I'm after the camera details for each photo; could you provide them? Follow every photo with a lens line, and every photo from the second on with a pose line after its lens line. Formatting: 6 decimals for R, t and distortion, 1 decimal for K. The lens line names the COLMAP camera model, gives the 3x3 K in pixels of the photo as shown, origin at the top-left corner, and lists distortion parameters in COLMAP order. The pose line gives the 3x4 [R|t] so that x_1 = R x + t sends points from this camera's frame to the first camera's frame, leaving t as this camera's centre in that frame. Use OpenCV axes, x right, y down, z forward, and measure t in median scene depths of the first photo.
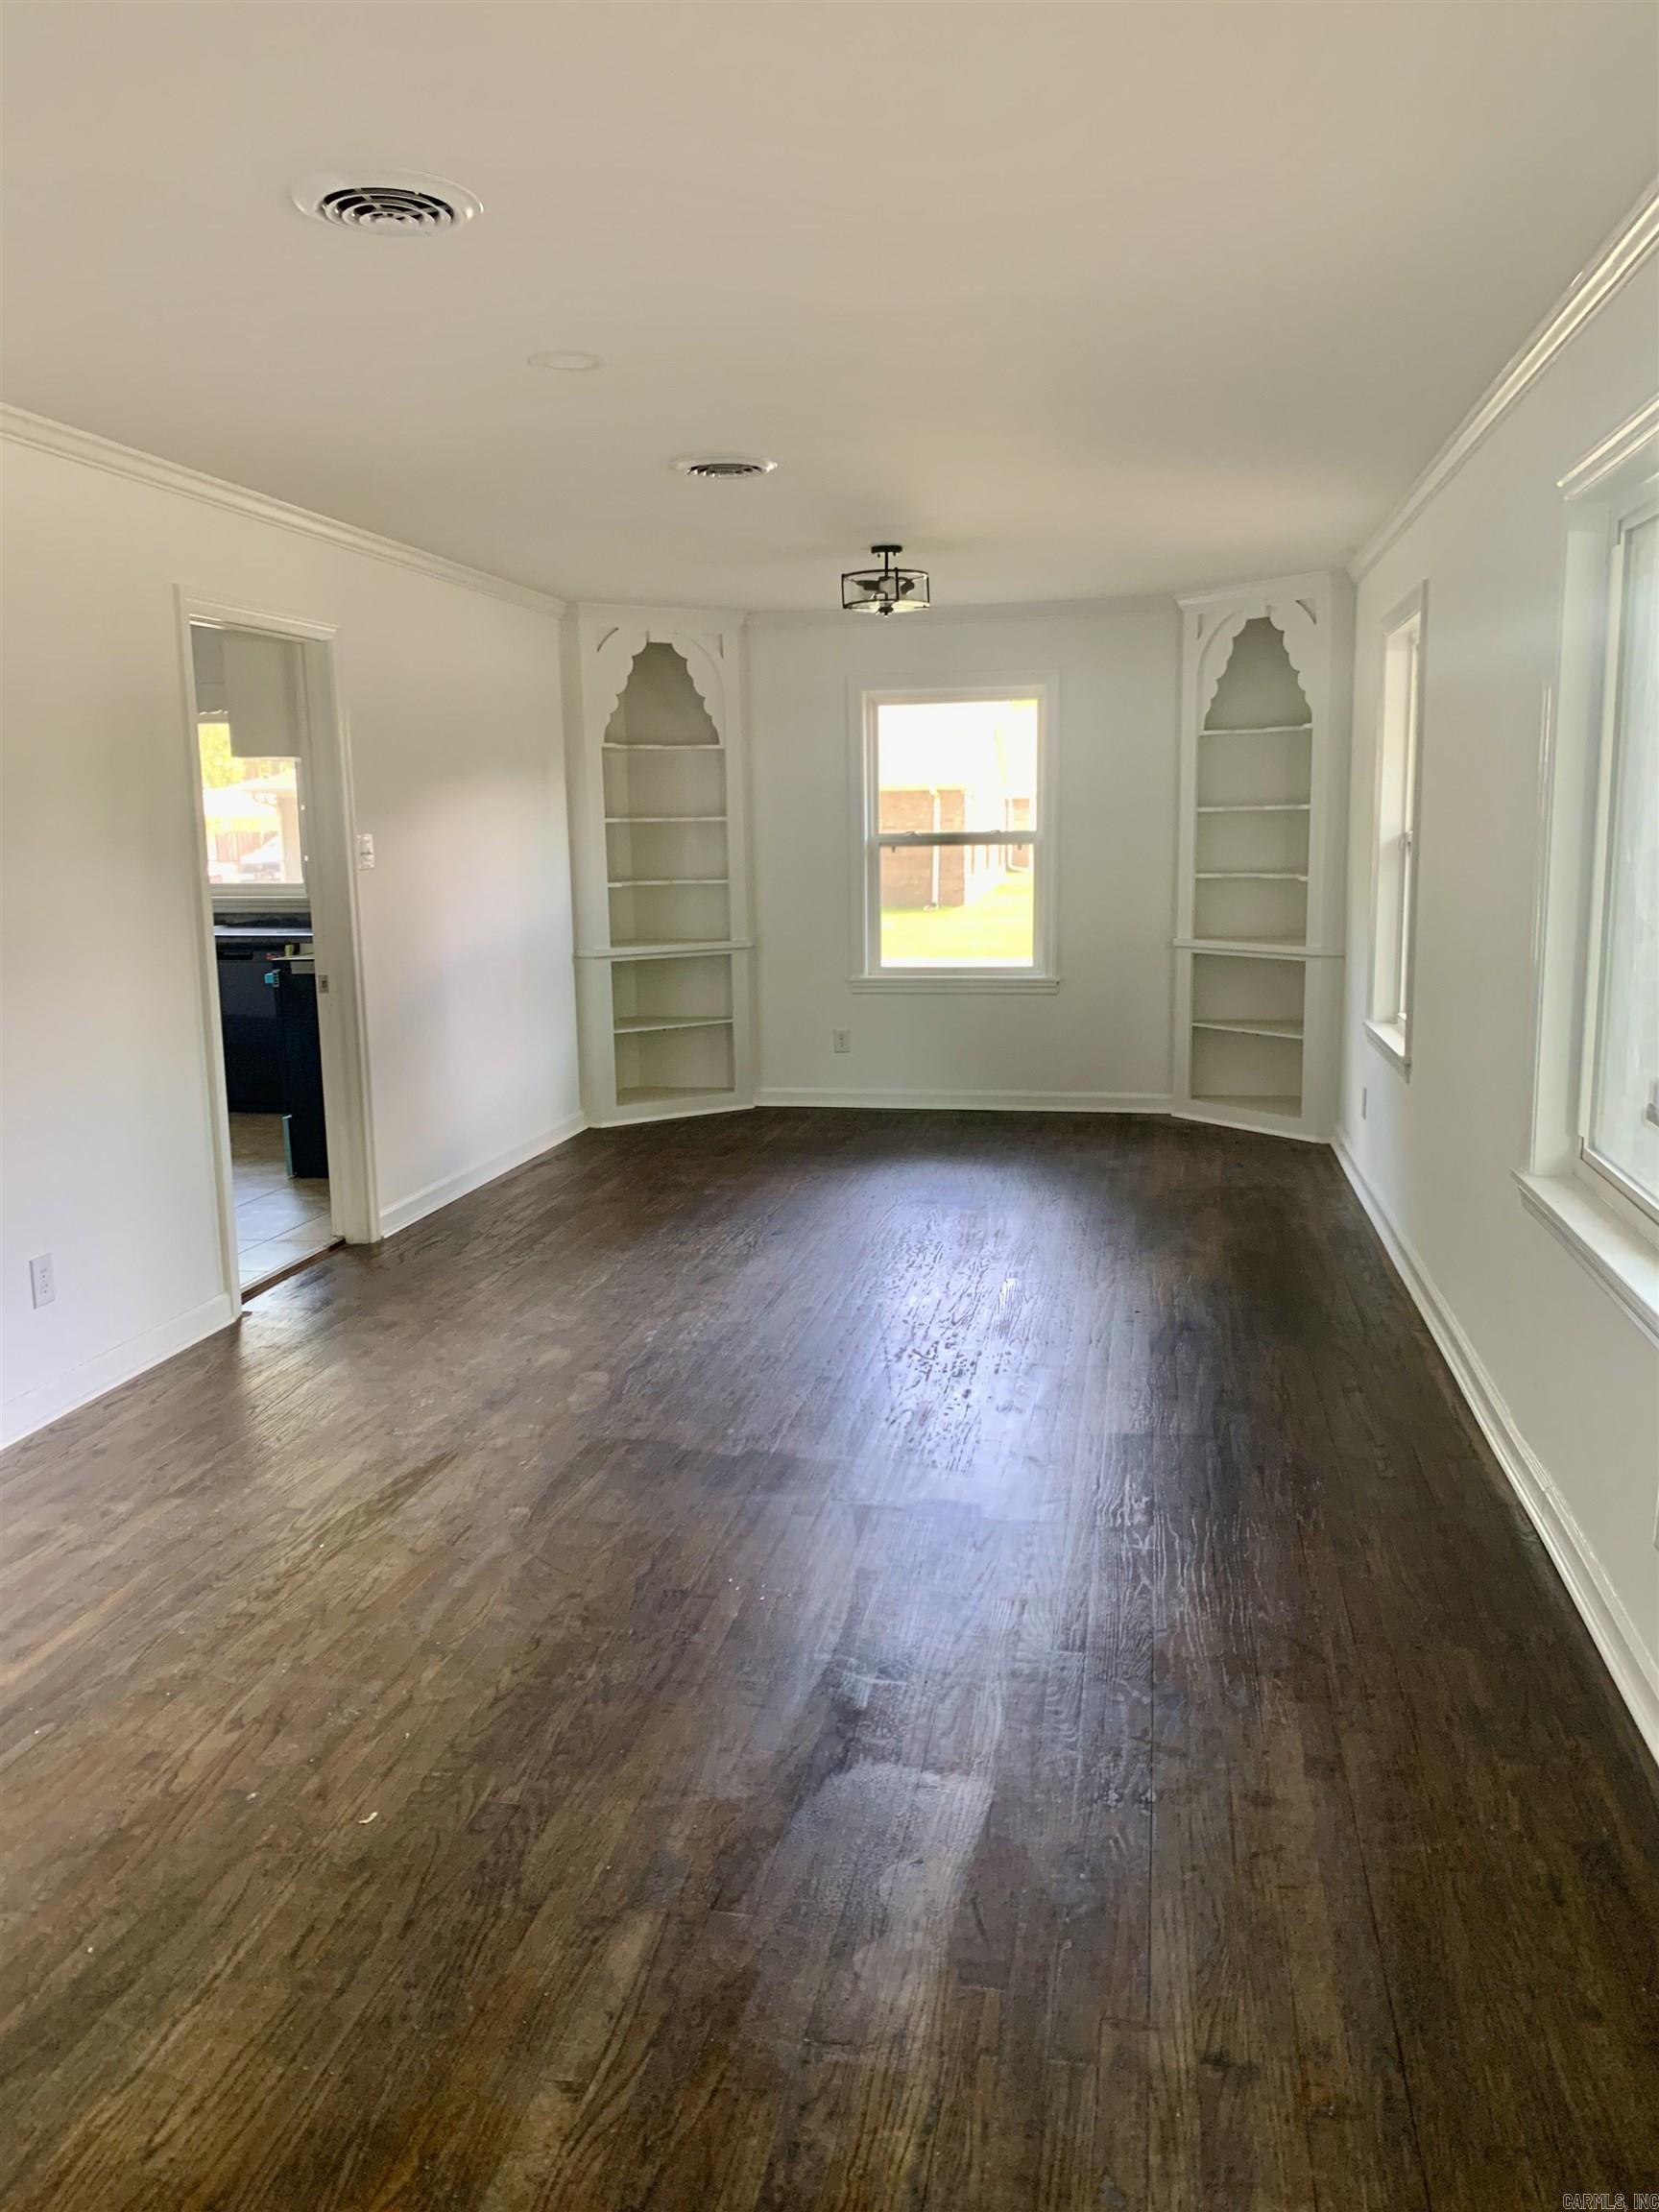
lens RADIAL K [[1693.3, 0, 829.5], [0, 1693.3, 1106.0], [0, 0, 1]] dist [0.081918, -0.115003]
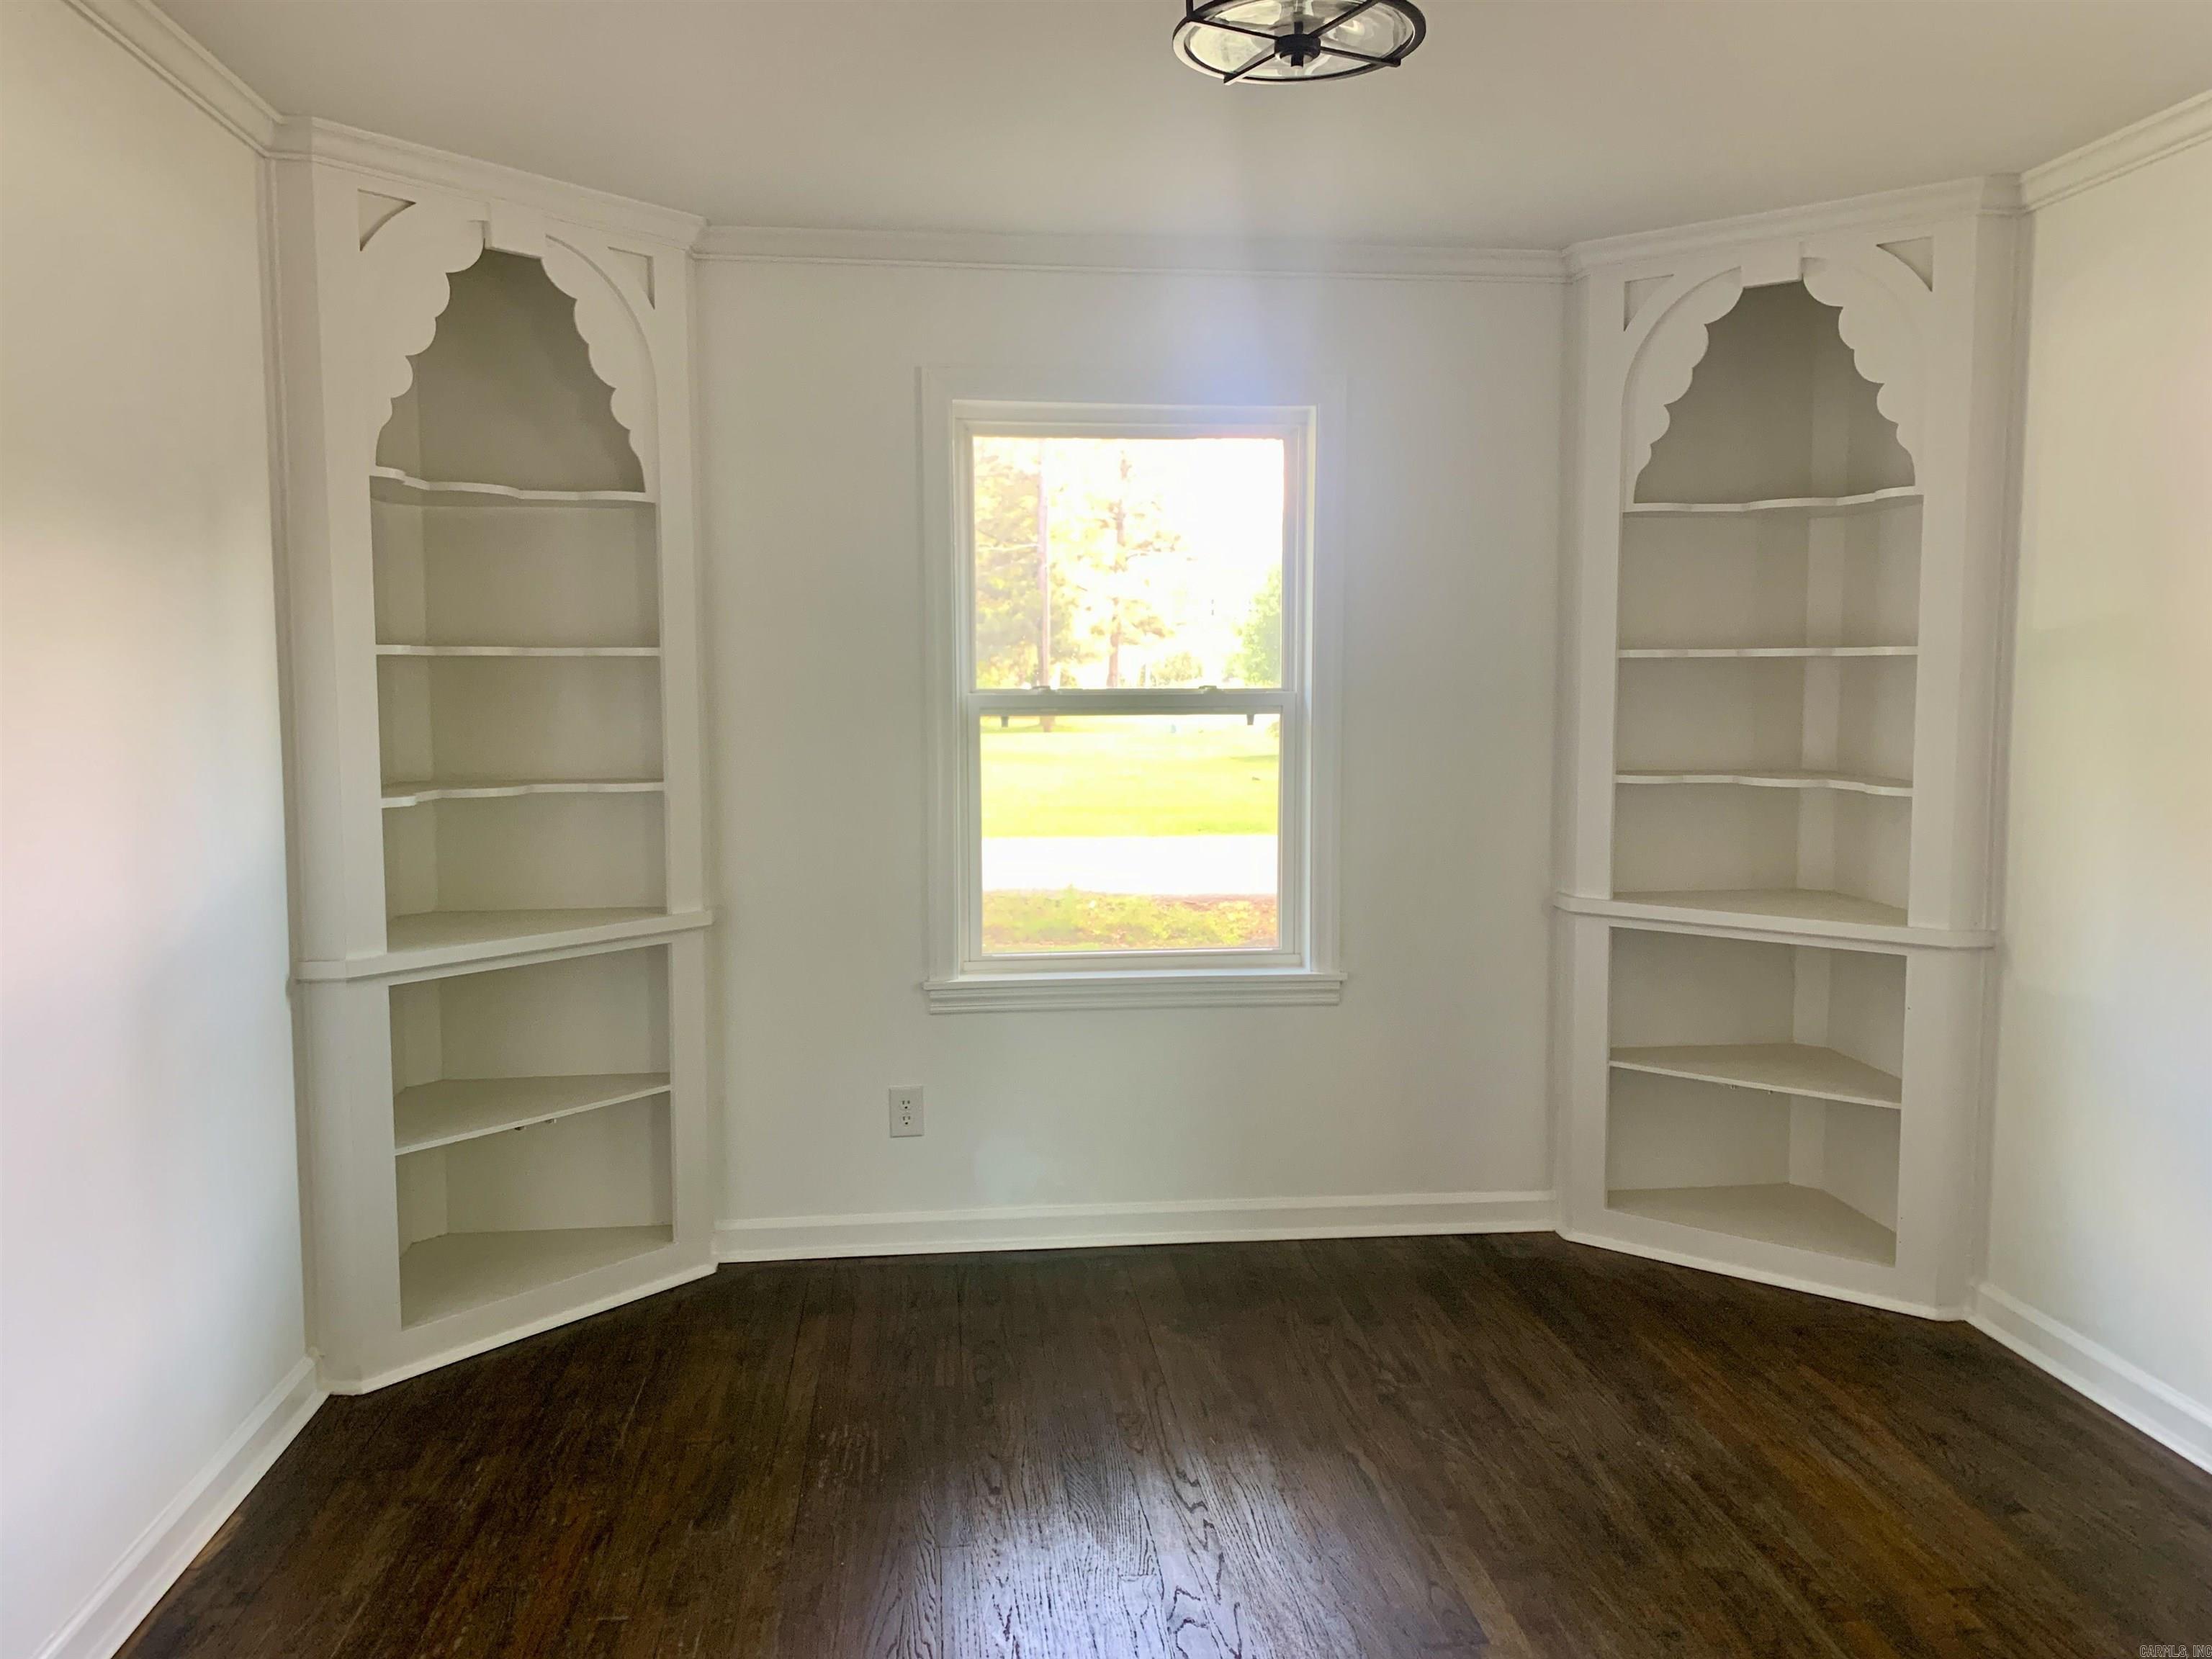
lens RADIAL K [[1693.3, 0, 1110.8], [0, 1693.3, 800.3], [0, 0, 1]] dist [0.081918, -0.115003]
pose [[0.953810, -0.007623, 0.300314, -0.086900], [0.032757, 0.996356, -0.078747, -0.092202], [-0.298619, 0.084947, 0.950584, 0.549502]]
